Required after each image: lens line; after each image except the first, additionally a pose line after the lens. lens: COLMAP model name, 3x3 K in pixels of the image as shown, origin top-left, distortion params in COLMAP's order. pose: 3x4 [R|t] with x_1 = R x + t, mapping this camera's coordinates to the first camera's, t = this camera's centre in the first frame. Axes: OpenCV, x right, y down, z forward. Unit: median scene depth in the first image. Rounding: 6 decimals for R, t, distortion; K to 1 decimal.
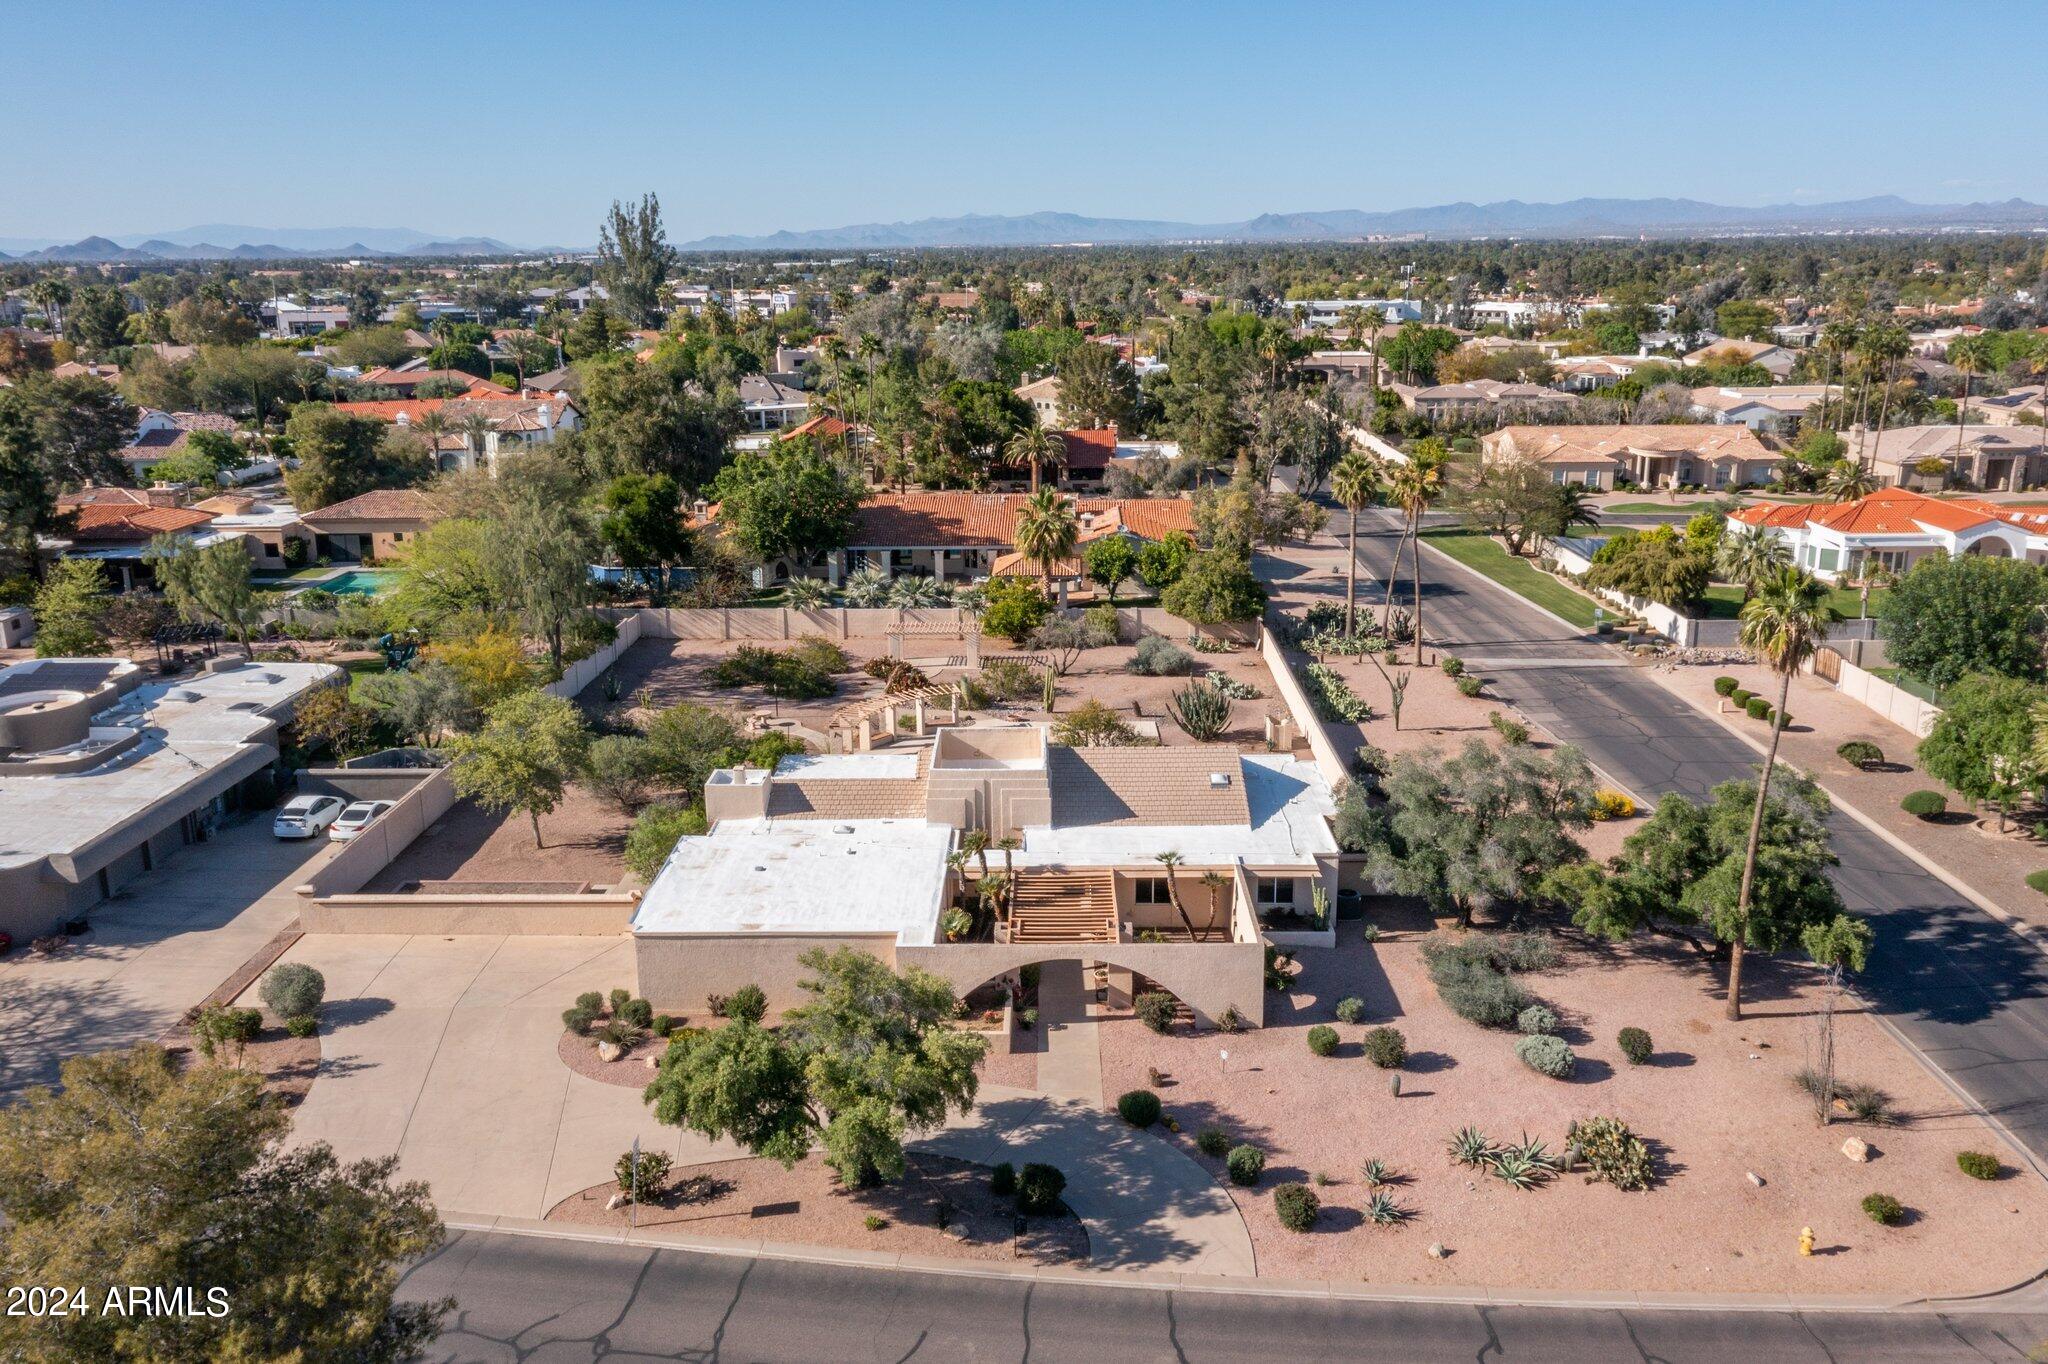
lens RADIAL K [[1654.9, 0, 1024.0], [0, 1654.9, 682.0], [0, 0, 1]] dist [-0.000260, -0.001268]
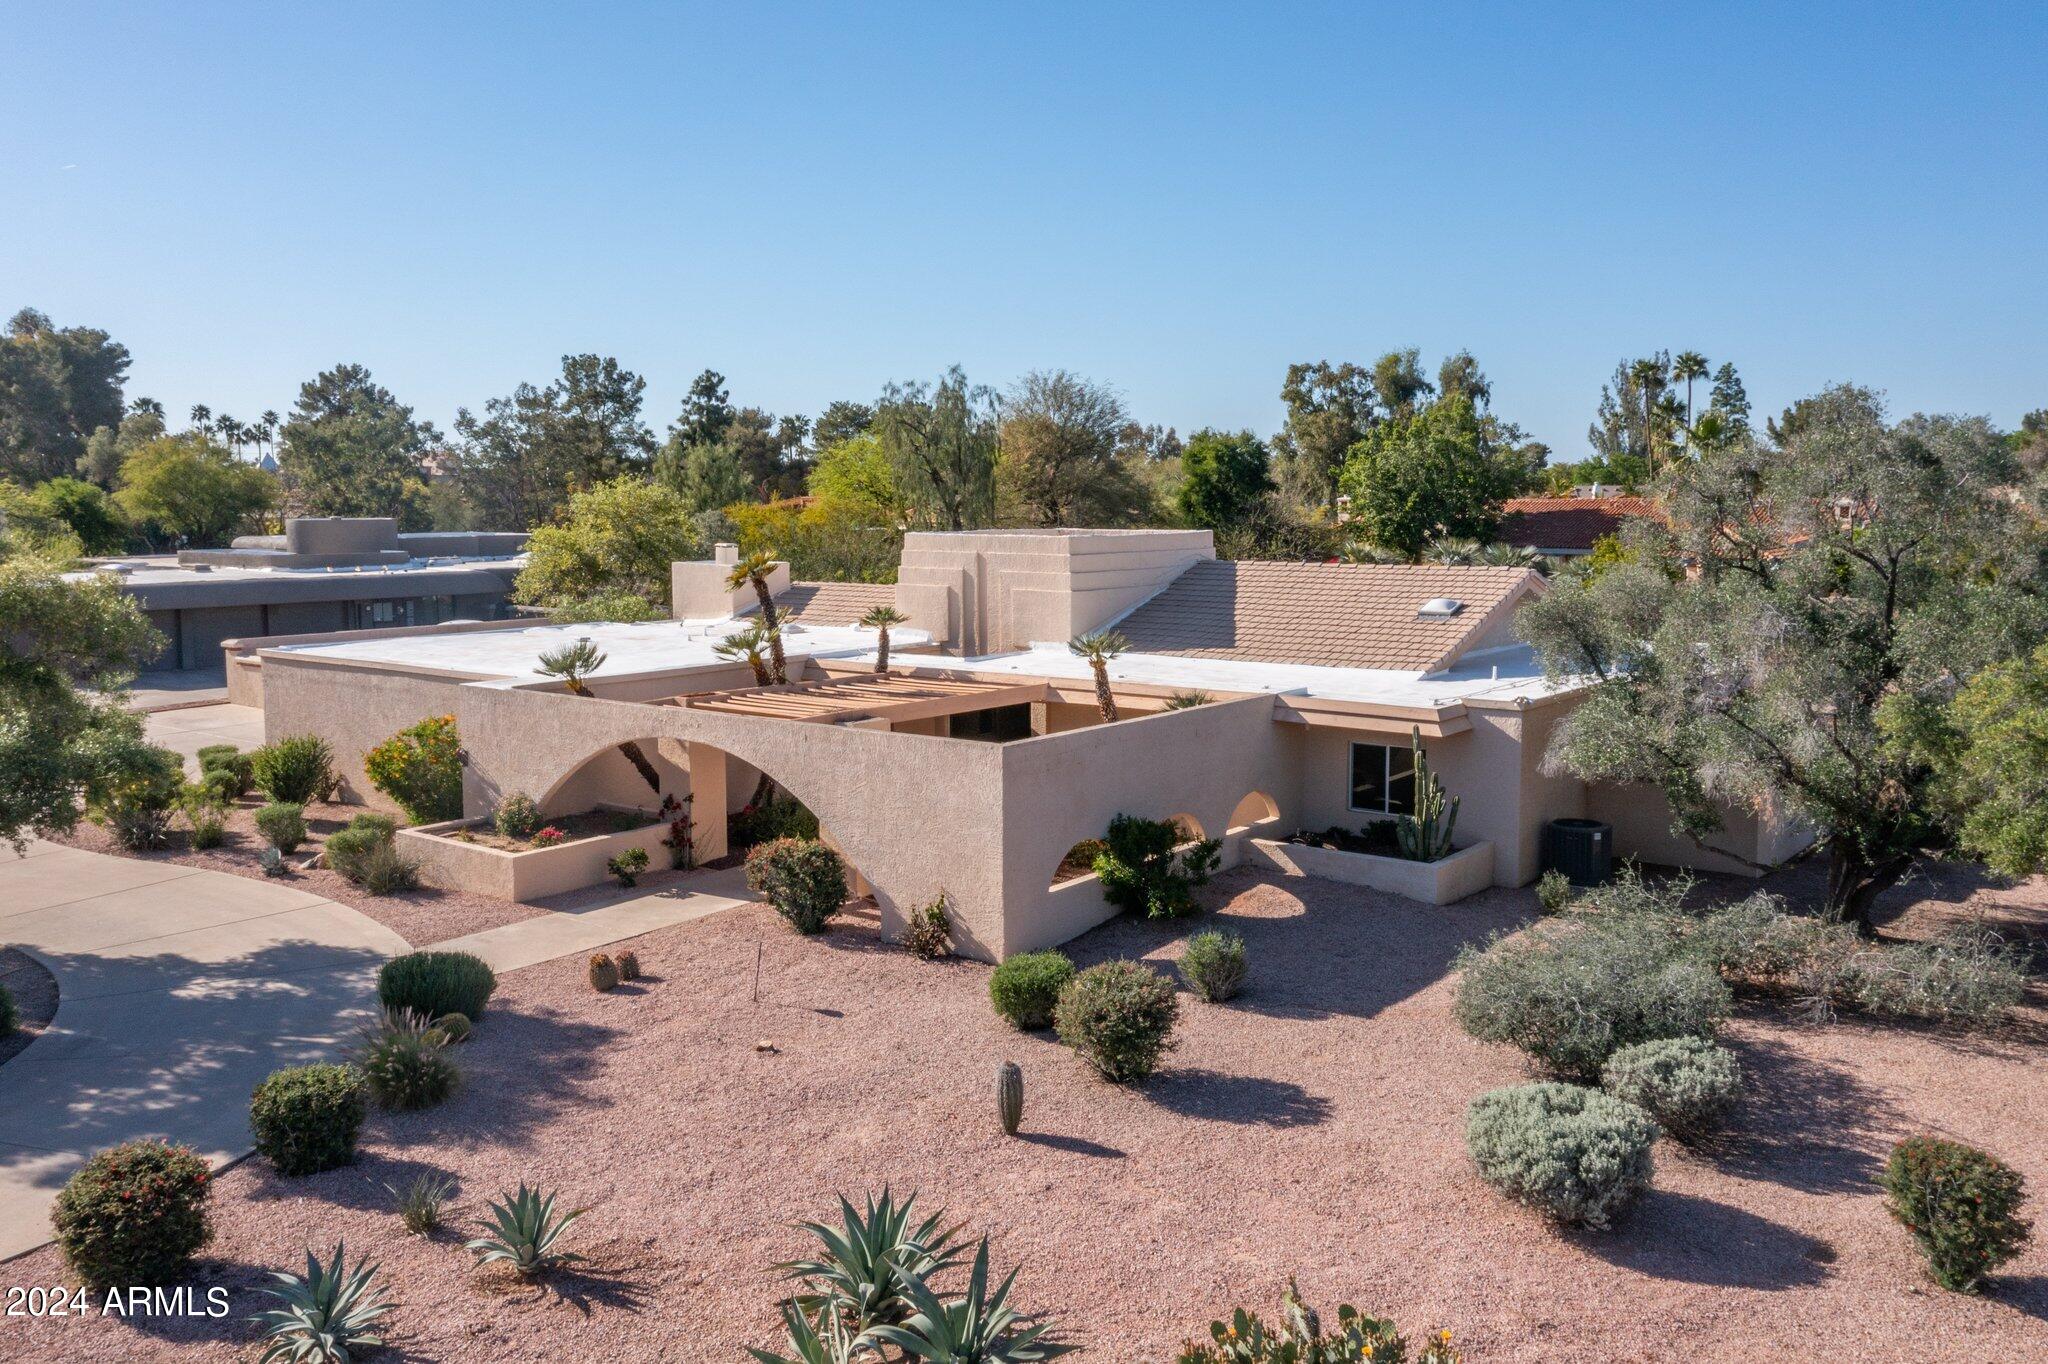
lens RADIAL K [[1654.9, 0, 1024.0], [0, 1654.9, 682.0], [0, 0, 1]] dist [-0.000260, -0.001268]
pose [[0.802466, 0.073549, -0.592148, 0.404462], [-0.154596, 0.984116, -0.087271, 0.185656], [0.576323, 0.161576, 0.801090, 0.705840]]
